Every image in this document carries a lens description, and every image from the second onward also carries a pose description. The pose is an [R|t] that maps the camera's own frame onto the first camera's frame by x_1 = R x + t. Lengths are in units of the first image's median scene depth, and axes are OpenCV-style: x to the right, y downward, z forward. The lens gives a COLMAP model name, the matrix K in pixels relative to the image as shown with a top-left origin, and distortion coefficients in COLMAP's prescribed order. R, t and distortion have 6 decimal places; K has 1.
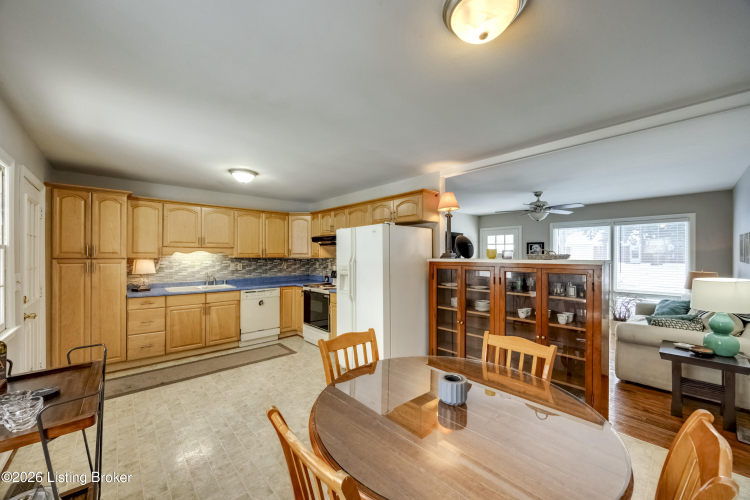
lens RADIAL K [[285.9, 0, 375.4], [0, 285.9, 255.1], [0, 0, 1]] dist [0.008681, 0.000086]
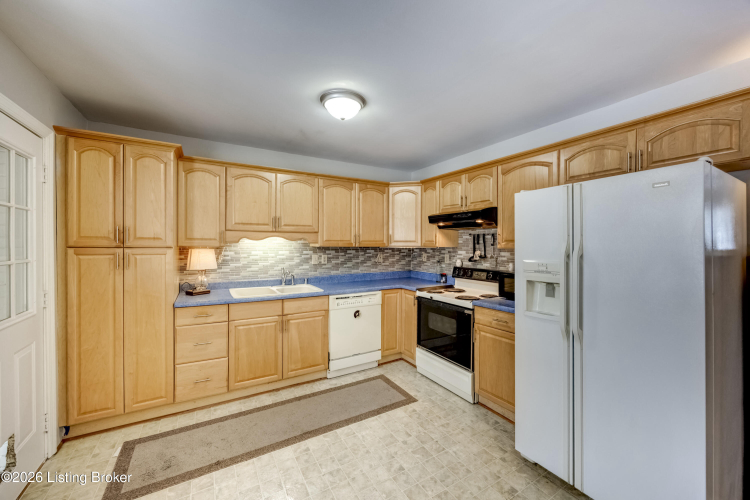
lens RADIAL K [[284.7, 0, 378.3], [0, 284.7, 246.8], [0, 0, 1]] dist [0.001201, 0.000211]
pose [[0.981894, 0.003754, -0.189393, -0.235460], [-0.002159, 0.999960, 0.008627, 0.003592], [0.189418, -0.008062, 0.981863, 0.372773]]
